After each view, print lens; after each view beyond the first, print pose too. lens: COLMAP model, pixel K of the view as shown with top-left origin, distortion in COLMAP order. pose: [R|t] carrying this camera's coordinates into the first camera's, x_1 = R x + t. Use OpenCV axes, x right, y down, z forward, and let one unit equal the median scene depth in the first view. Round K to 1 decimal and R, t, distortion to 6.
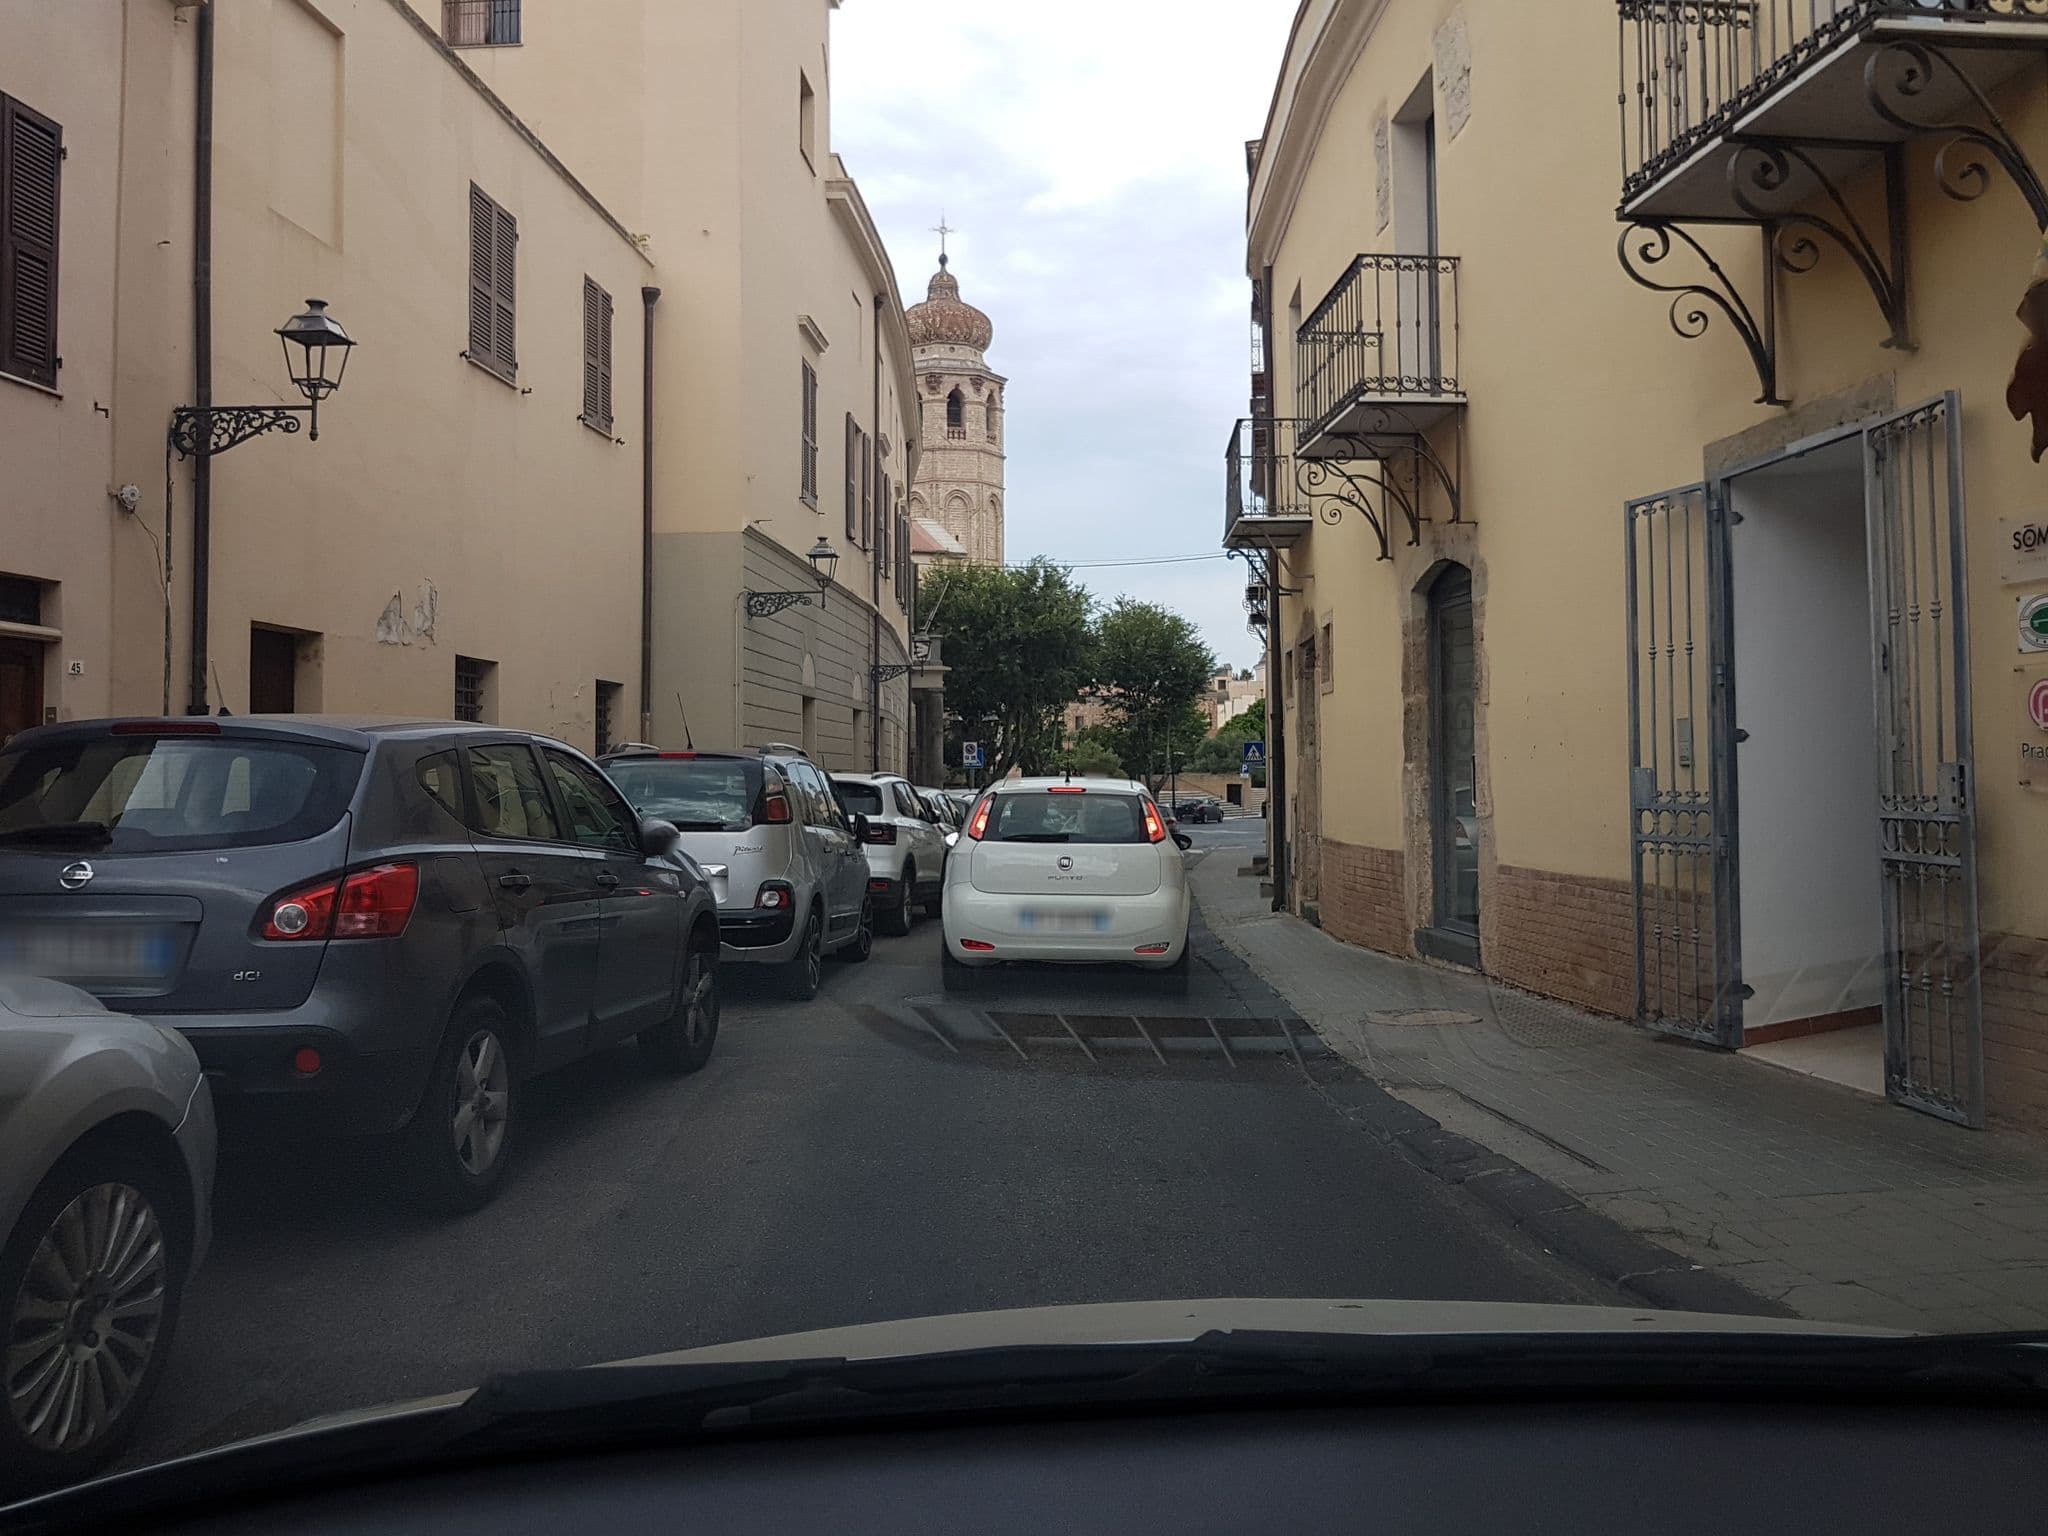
lens RADIAL K [[1540.1, 0, 1024.3], [0, 1540.1, 721.4], [0, 0, 1]] dist [-0.070583, -0.001413]
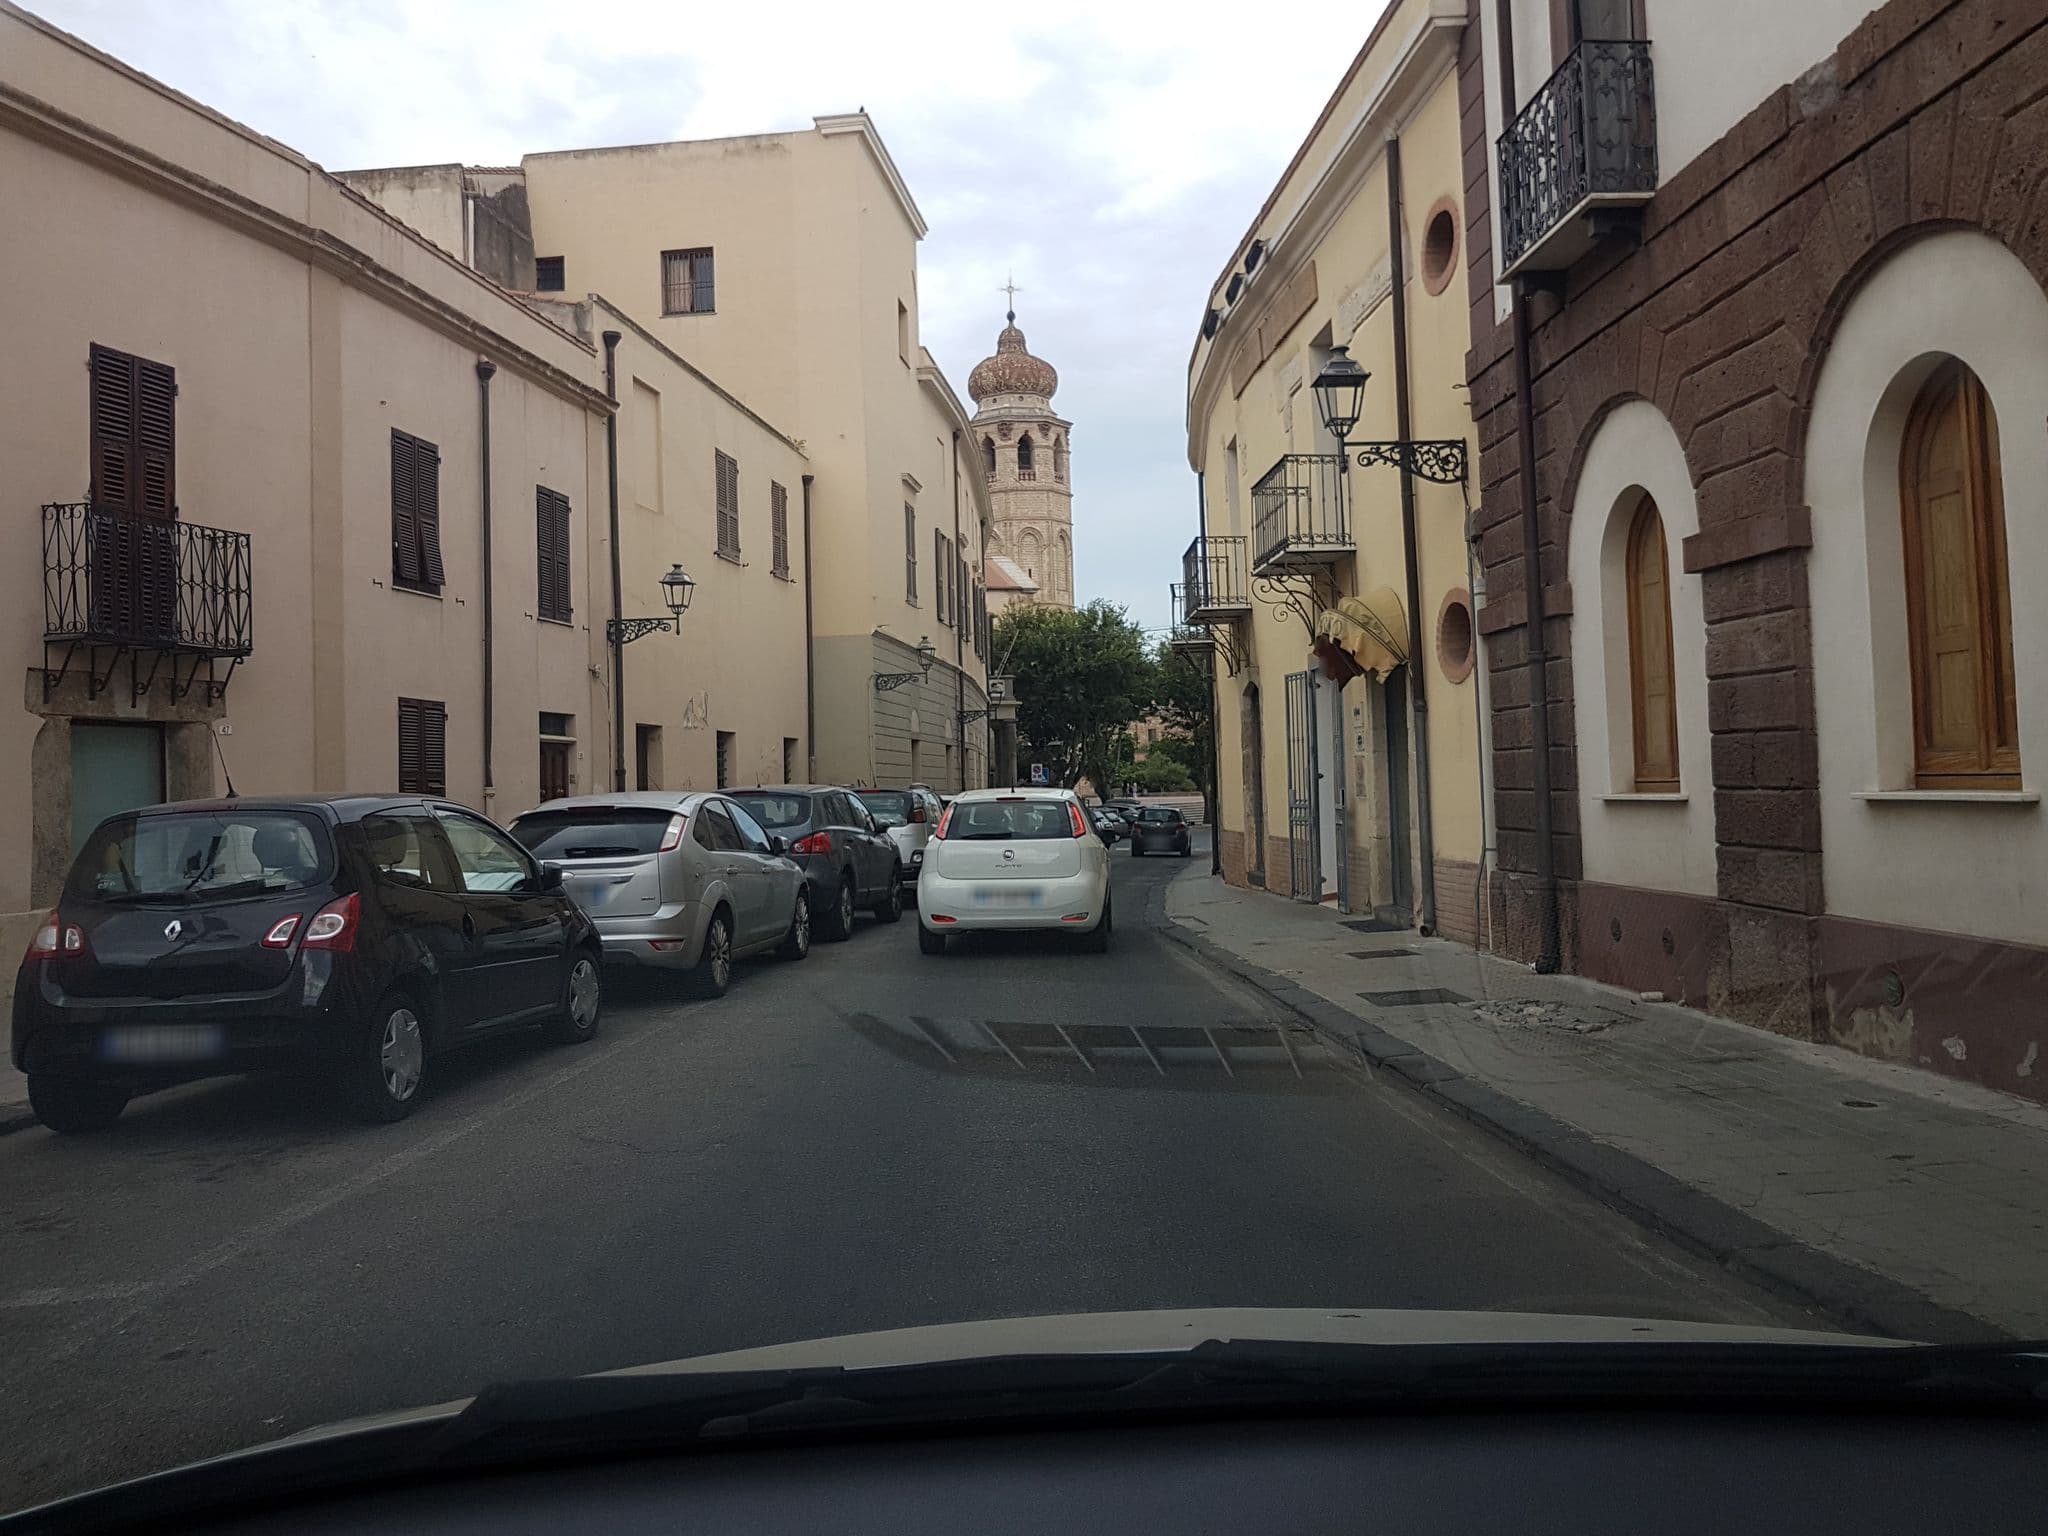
lens RADIAL K [[1540.1, 0, 1024.3], [0, 1540.1, 721.4], [0, 0, 1]] dist [-0.070583, -0.001413]
pose [[0.998256, -0.024915, -0.053516, 0.019223], [0.024543, 0.999670, -0.007602, -0.010376], [0.053687, 0.006275, 0.998538, -0.217733]]
